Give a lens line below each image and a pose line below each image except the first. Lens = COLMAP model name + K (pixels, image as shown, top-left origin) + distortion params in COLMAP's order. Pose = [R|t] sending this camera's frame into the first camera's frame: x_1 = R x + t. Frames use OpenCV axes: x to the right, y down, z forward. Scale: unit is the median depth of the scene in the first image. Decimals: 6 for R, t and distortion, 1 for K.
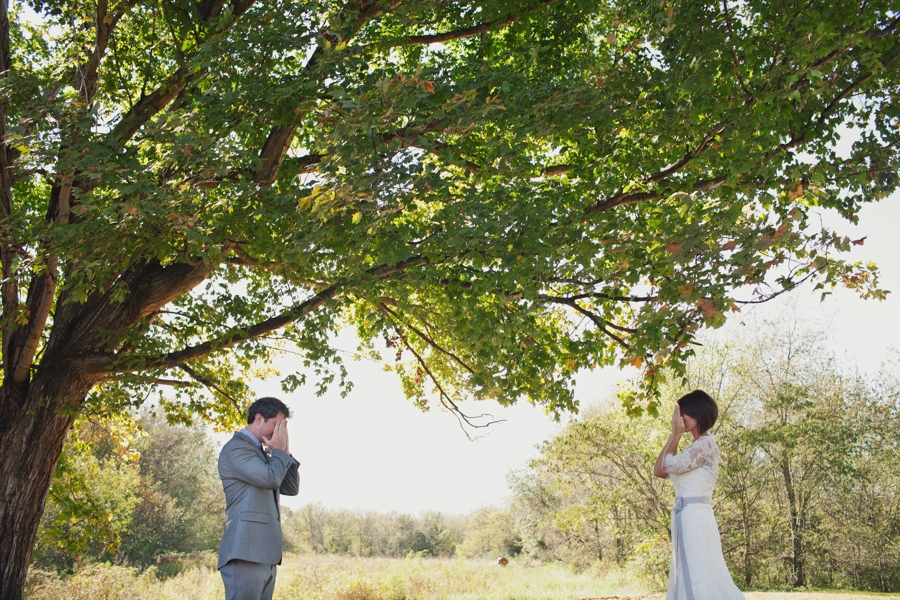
lens RADIAL K [[884.6, 0, 454.2], [0, 884.6, 291.4], [0, 0, 1]] dist [-0.093268, 0.133854]
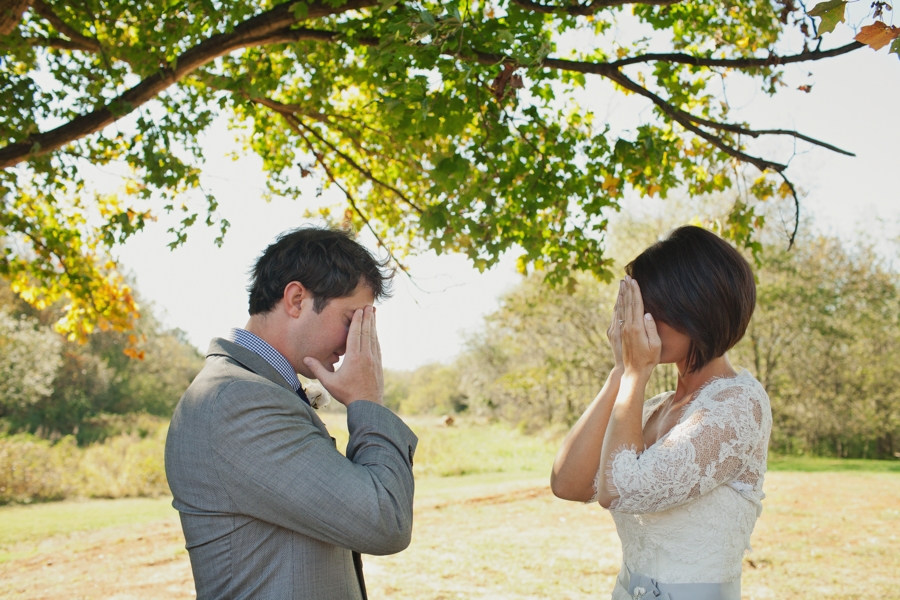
lens RADIAL K [[884.6, 0, 454.2], [0, 884.6, 291.4], [0, 0, 1]] dist [-0.093268, 0.133854]
pose [[0.998114, 0.002253, 0.061340, 0.002076], [-0.012097, 0.986947, 0.160589, 0.037767], [-0.060177, -0.161028, 0.985114, 0.304826]]
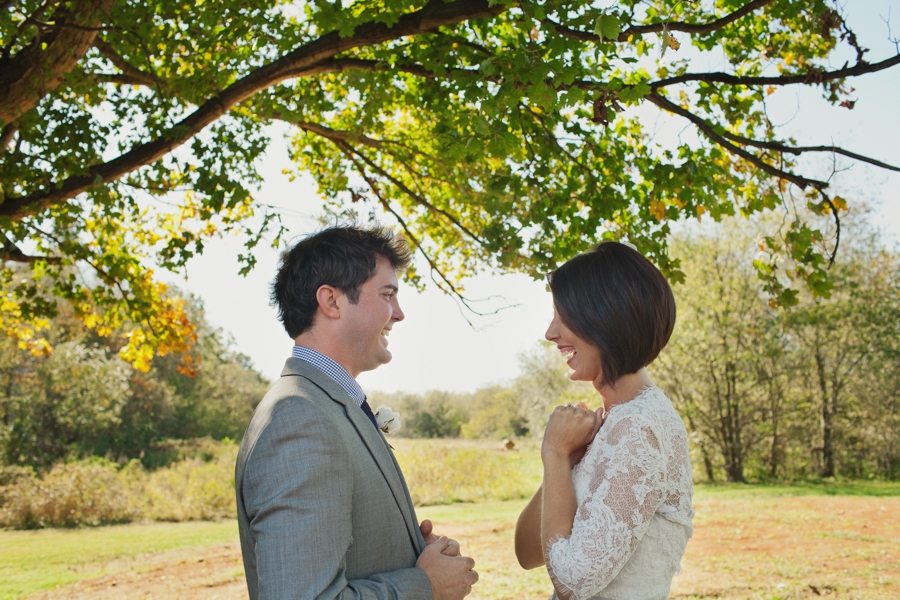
lens RADIAL K [[884.6, 0, 454.2], [0, 884.6, 291.4], [0, 0, 1]] dist [-0.093268, 0.133854]
pose [[0.999941, -0.008886, -0.006243, 0.009129], [0.009645, 0.990888, 0.134339, 0.037858], [0.004992, -0.134392, 0.990916, 0.301177]]
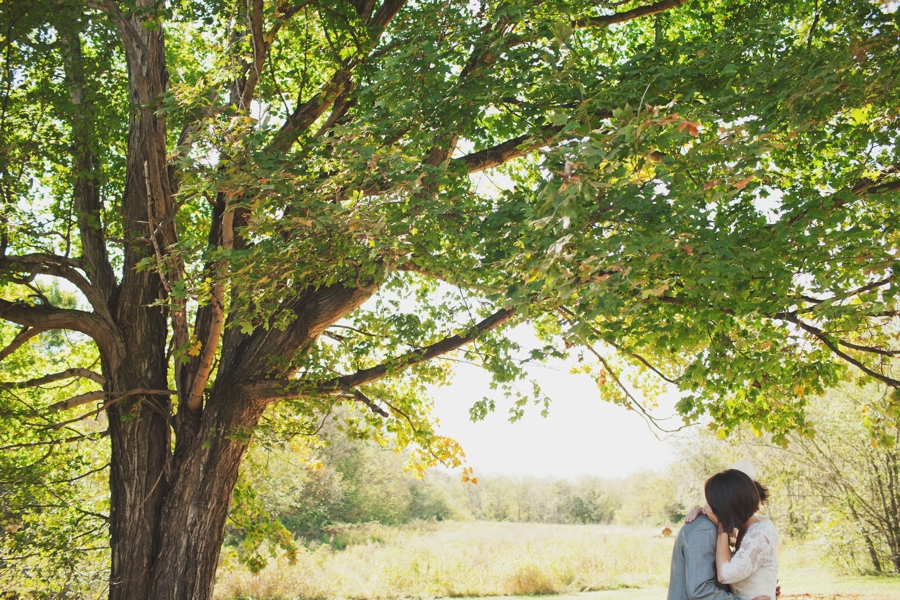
lens RADIAL K [[884.6, 0, 454.2], [0, 884.6, 291.4], [0, 0, 1]] dist [-0.093268, 0.133854]
pose [[0.985401, -0.037979, -0.165958, -0.034394], [0.044836, 0.998280, 0.037771, -0.040853], [0.164238, -0.044660, 0.985409, 0.068727]]
